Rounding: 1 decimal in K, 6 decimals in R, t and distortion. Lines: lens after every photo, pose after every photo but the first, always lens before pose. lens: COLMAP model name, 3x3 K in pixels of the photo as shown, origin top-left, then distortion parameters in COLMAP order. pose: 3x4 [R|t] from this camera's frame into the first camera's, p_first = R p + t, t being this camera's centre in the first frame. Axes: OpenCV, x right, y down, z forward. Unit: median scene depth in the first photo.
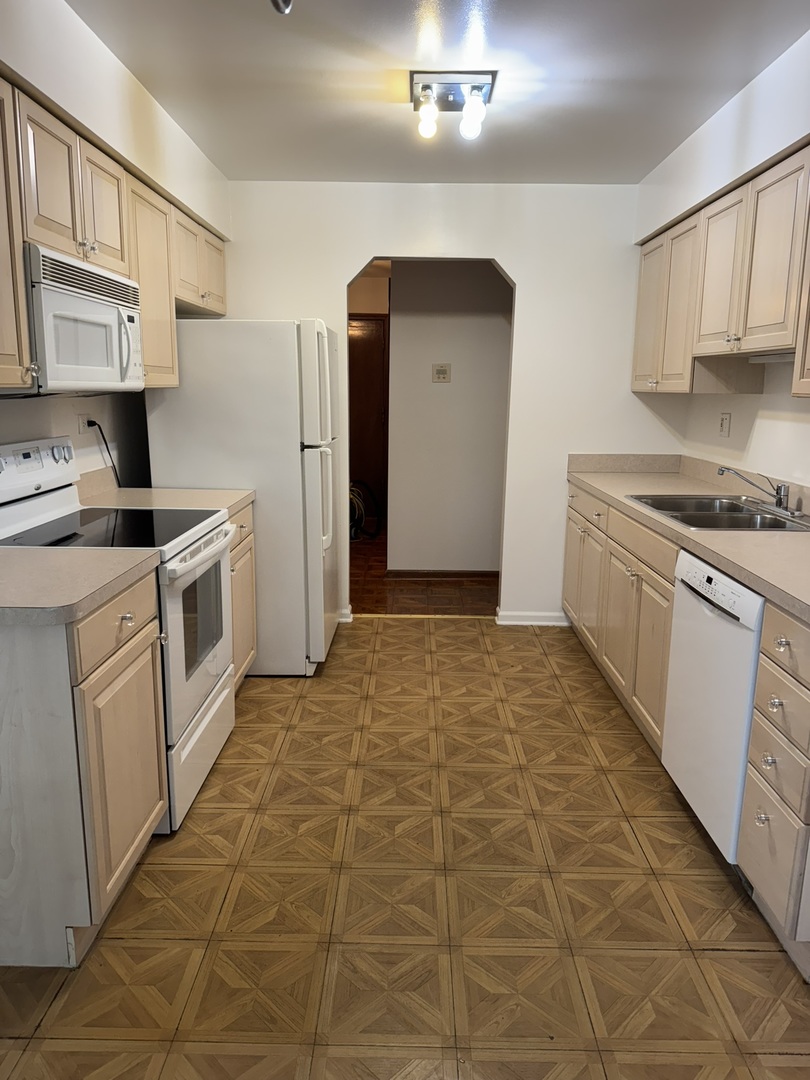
lens RADIAL K [[766.5, 0, 406.6], [0, 766.5, 535.4], [0, 0, 1]] dist [0.022443, -0.031016]
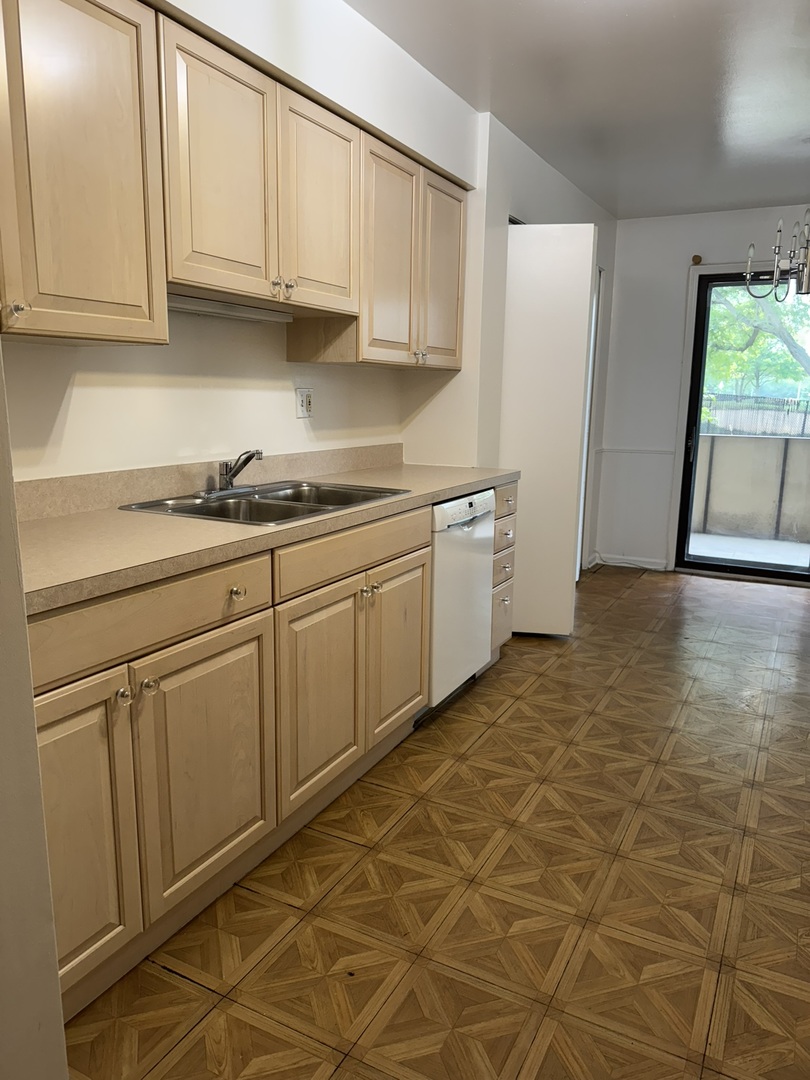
lens RADIAL K [[766.5, 0, 401.9], [0, 766.5, 535.3], [0, 0, 1]] dist [0.022443, -0.031016]
pose [[-0.885780, -0.105457, 0.451965, -0.077179], [0.070175, 0.932212, 0.355043, -0.284832], [-0.458769, 0.346207, -0.818335, 1.681735]]
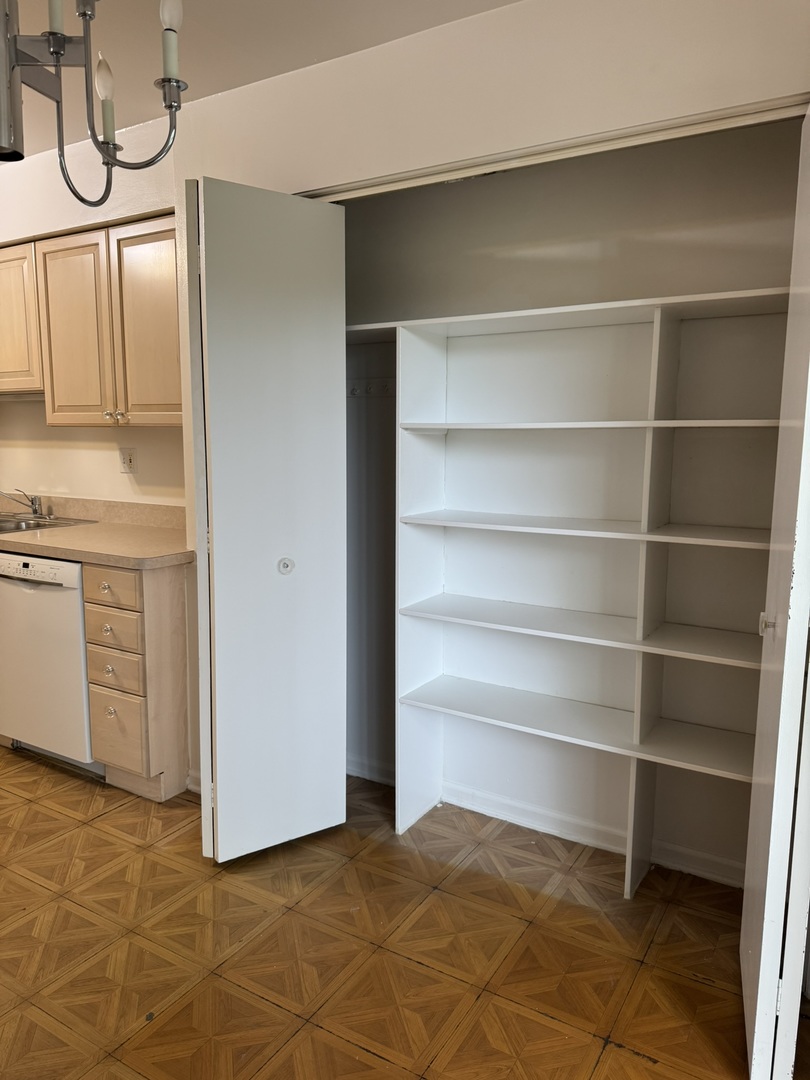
lens RADIAL K [[766.5, 0, 406.9], [0, 766.5, 531.9], [0, 0, 1]] dist [0.022443, -0.031016]
pose [[0.513357, -0.125195, 0.848994, -0.291271], [0.173292, 0.984045, 0.040326, 0.048147], [-0.840497, 0.126422, 0.526861, -0.180923]]
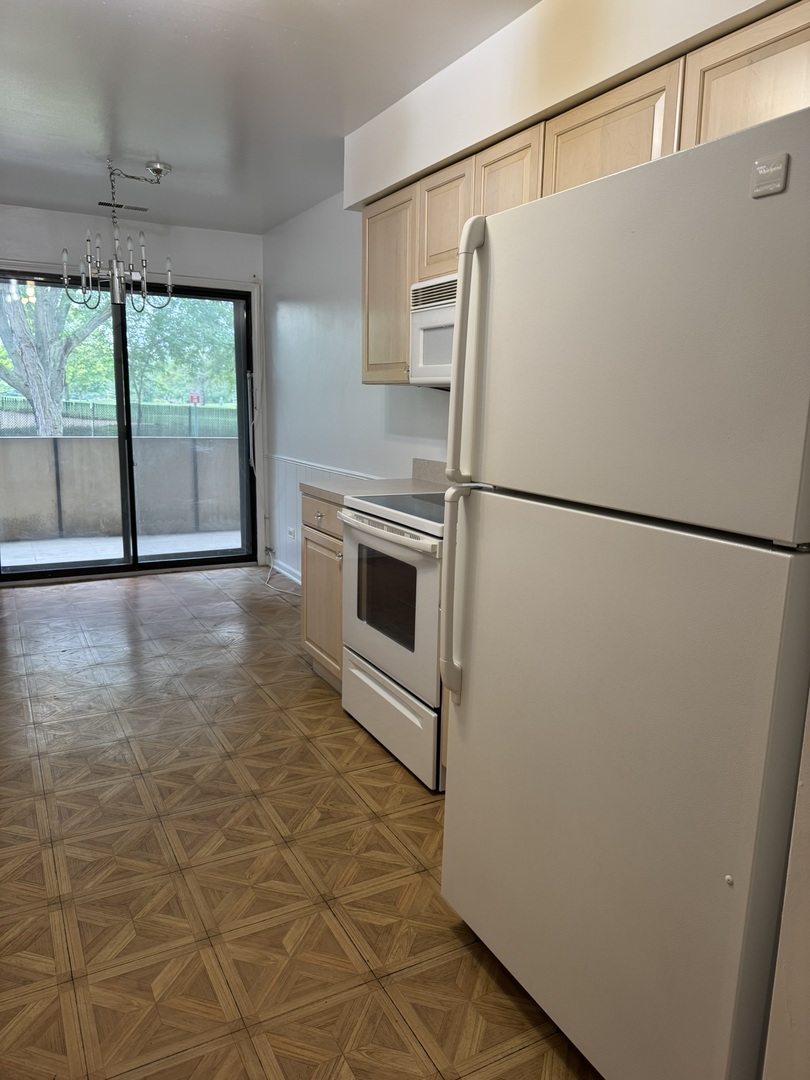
lens RADIAL K [[766.5, 0, 406.0], [0, 766.5, 542.2], [0, 0, 1]] dist [0.022443, -0.031016]
pose [[-0.876764, 0.063801, -0.476671, 0.183319], [-0.119072, 0.931502, 0.343694, -0.293611], [0.465948, 0.358097, -0.809110, 1.673341]]
